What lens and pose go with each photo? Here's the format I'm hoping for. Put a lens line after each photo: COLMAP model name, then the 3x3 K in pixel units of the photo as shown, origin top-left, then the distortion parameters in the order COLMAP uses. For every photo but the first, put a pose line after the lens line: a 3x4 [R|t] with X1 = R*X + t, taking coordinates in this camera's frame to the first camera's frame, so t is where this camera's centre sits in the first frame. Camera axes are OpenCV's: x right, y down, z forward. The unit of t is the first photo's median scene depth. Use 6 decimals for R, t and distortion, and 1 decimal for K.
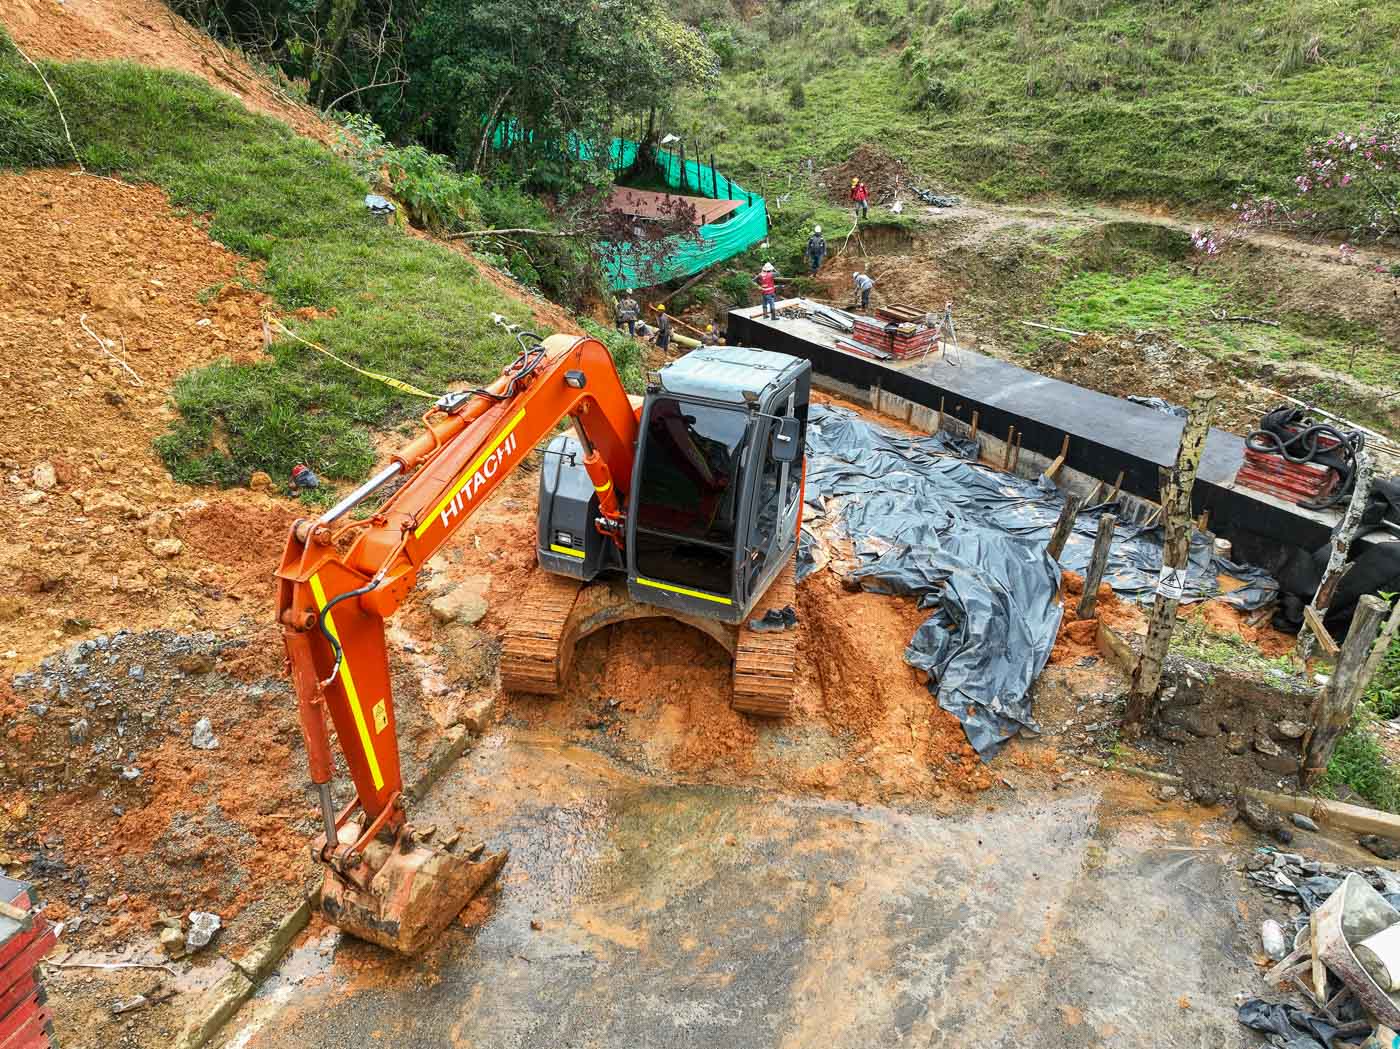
lens RADIAL K [[991.8, 0, 693.6], [0, 991.8, 520.0], [0, 0, 1]] dist [0.010928, 0.006179]
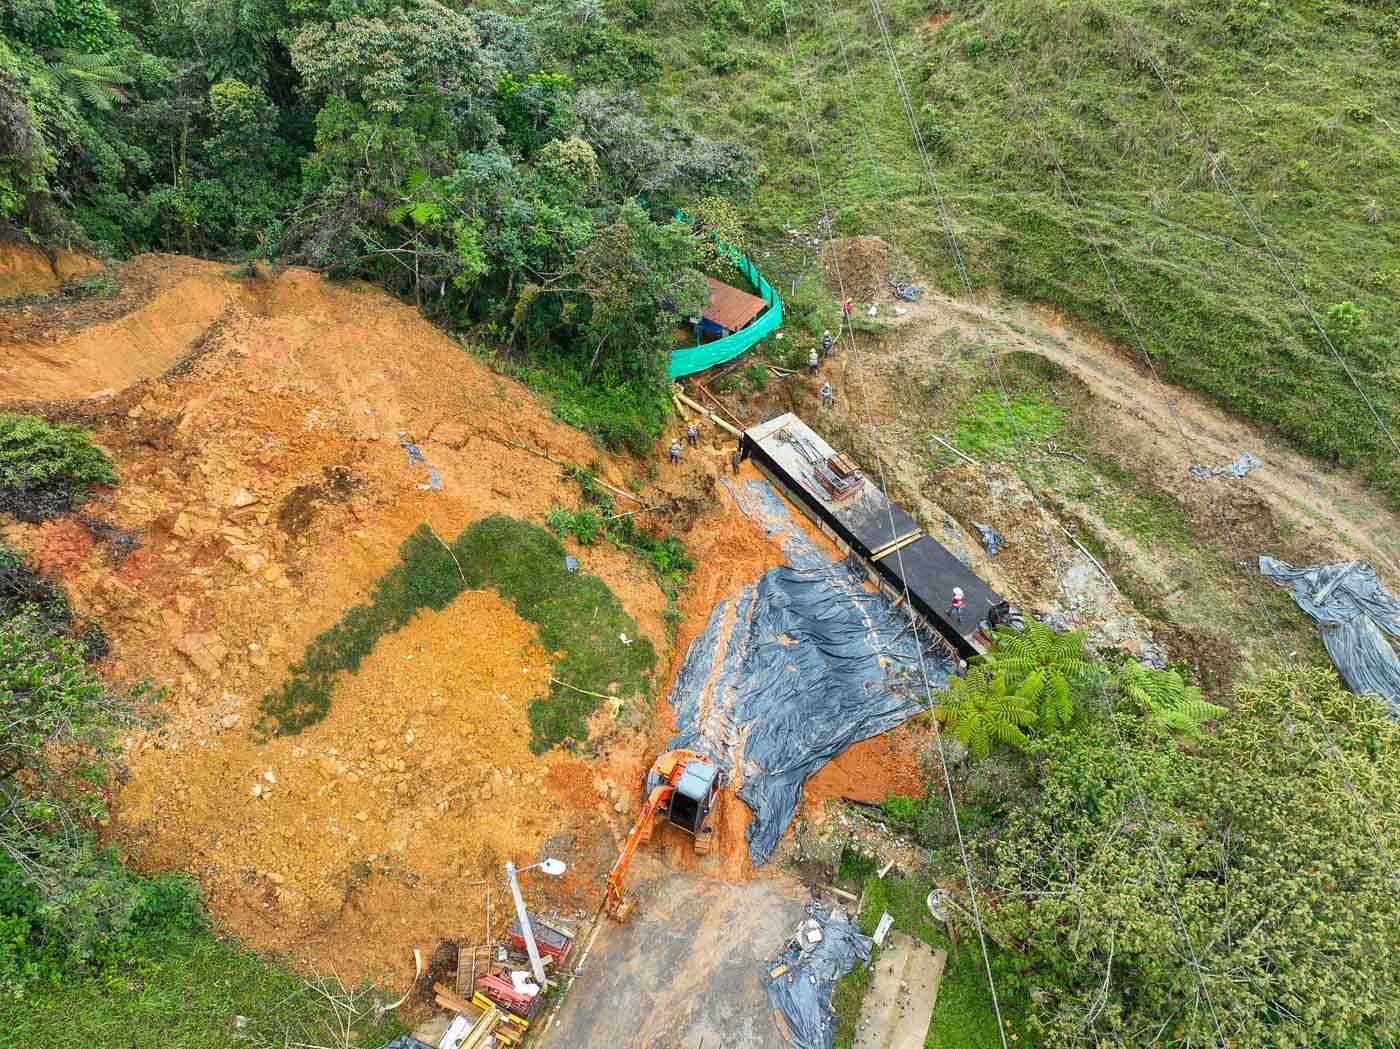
lens RADIAL K [[991.8, 0, 693.6], [0, 991.8, 520.0], [0, 0, 1]] dist [0.010928, 0.006179]
pose [[0.997439, 0.053854, -0.047065, 0.041788], [-0.037246, 0.952900, 0.300989, -0.621265], [0.061058, -0.298465, 0.952465, -0.651453]]
